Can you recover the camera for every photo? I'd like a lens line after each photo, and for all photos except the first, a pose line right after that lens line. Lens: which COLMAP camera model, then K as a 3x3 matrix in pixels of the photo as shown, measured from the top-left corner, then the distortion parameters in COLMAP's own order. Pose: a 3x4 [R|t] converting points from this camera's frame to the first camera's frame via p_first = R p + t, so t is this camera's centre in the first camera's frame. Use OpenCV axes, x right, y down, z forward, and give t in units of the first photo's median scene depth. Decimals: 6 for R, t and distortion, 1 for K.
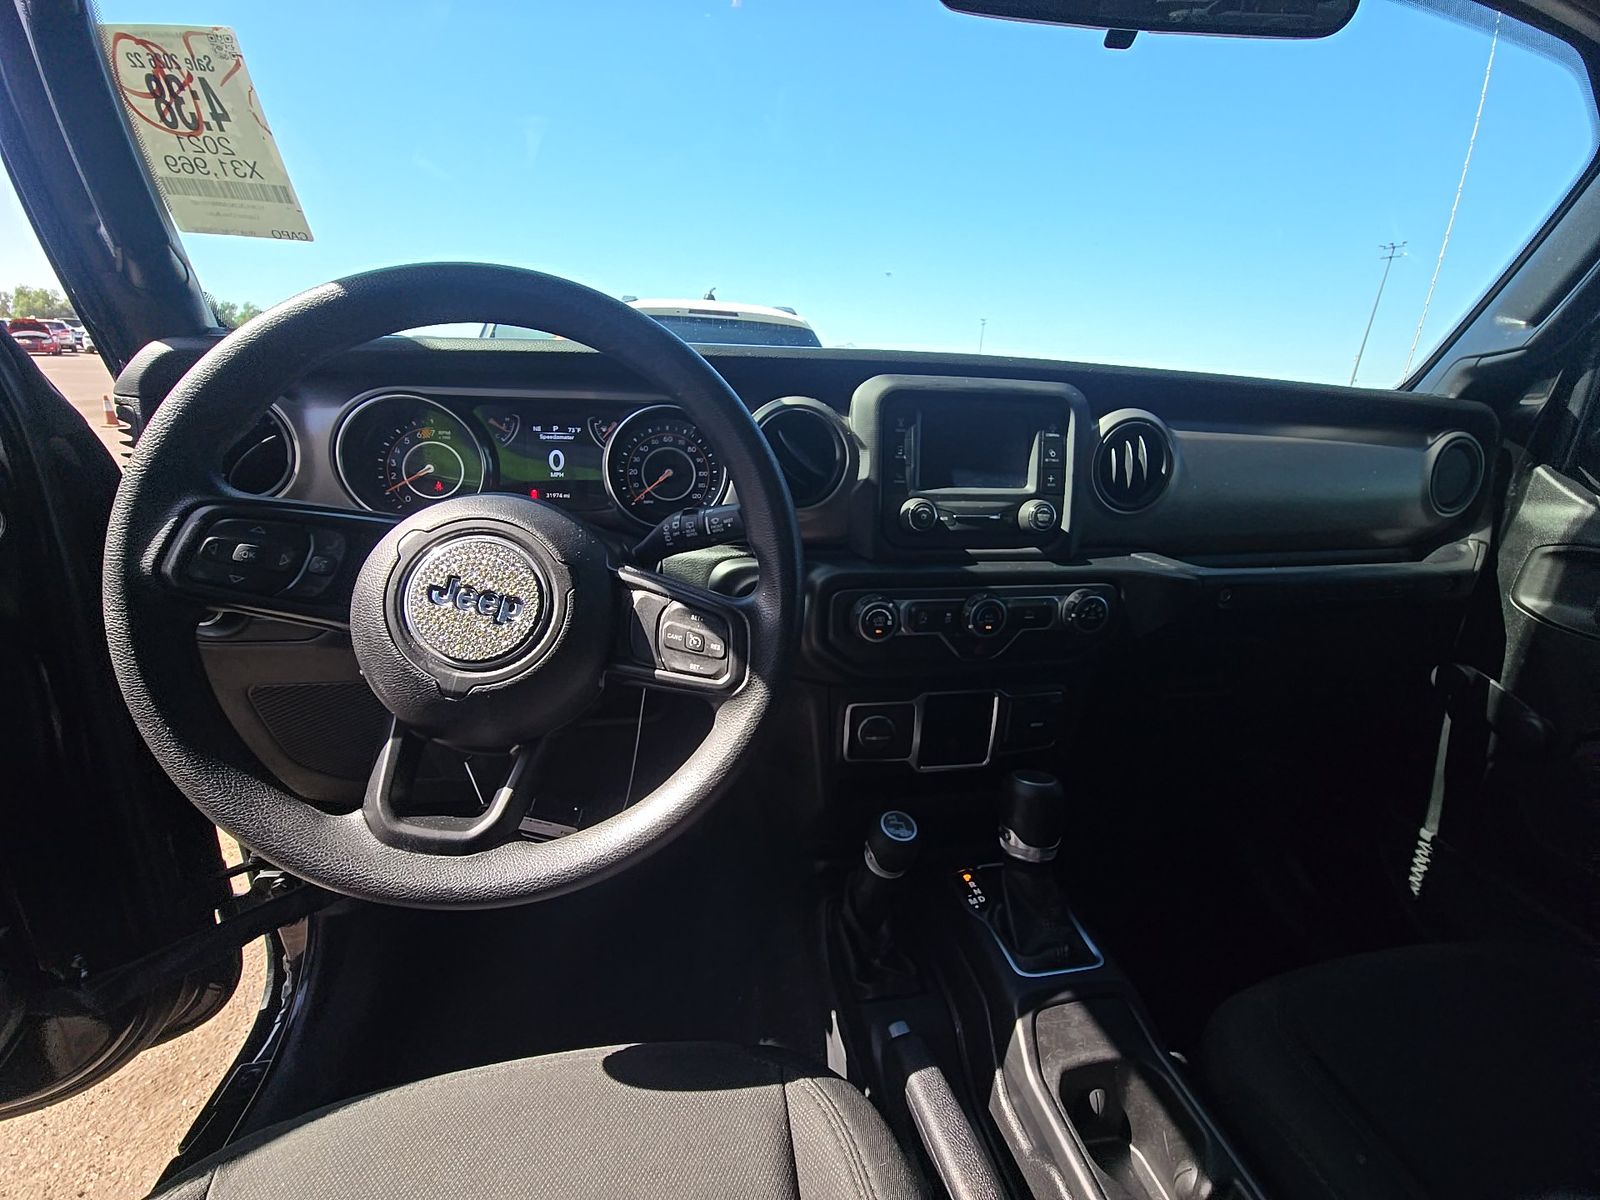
lens RADIAL K [[652.8, 0, 814.2], [0, 652.8, 607.6], [0, 0, 1]] dist [-0.001214, -0.001193]
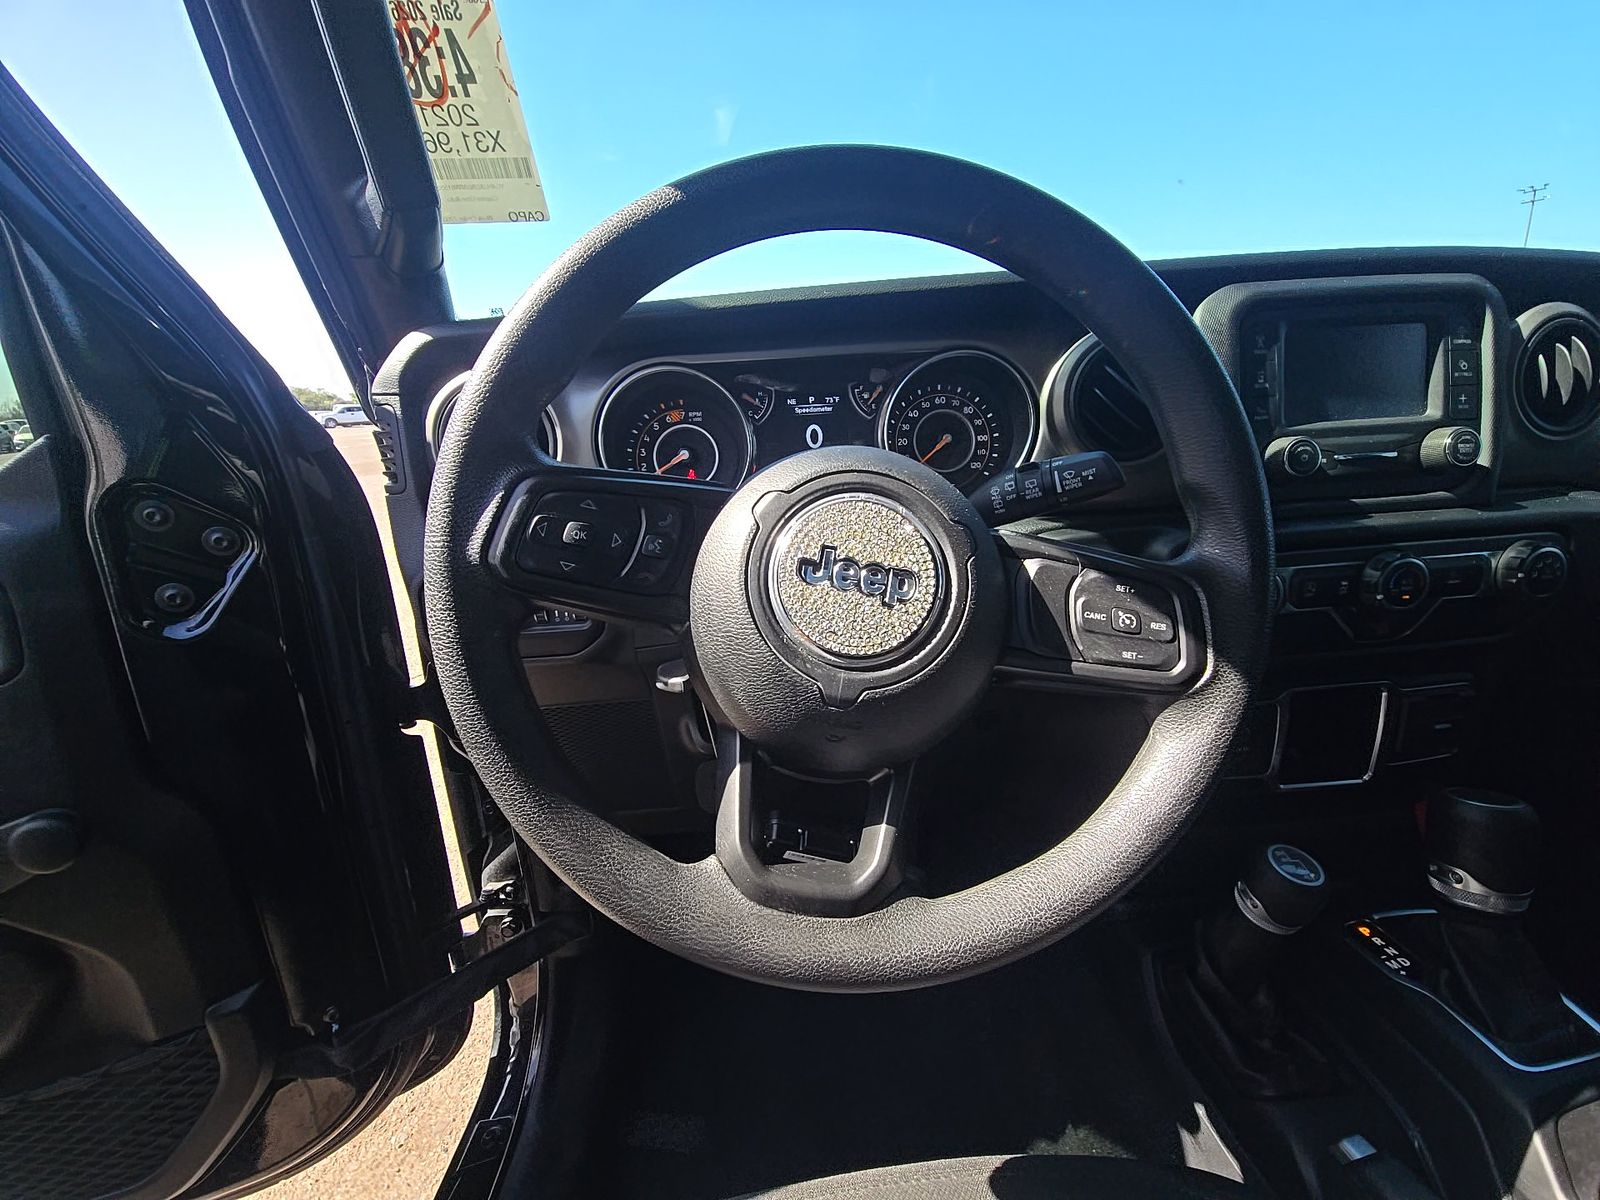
lens RADIAL K [[644.8, 0, 809.9], [0, 644.8, 609.3], [0, 0, 1]] dist [0.000924, -0.000459]
pose [[0.988845, -0.056977, -0.137619, -0.341891], [0.053105, 0.998087, -0.031652, 0.034382], [0.139159, 0.023991, 0.989979, 0.183602]]
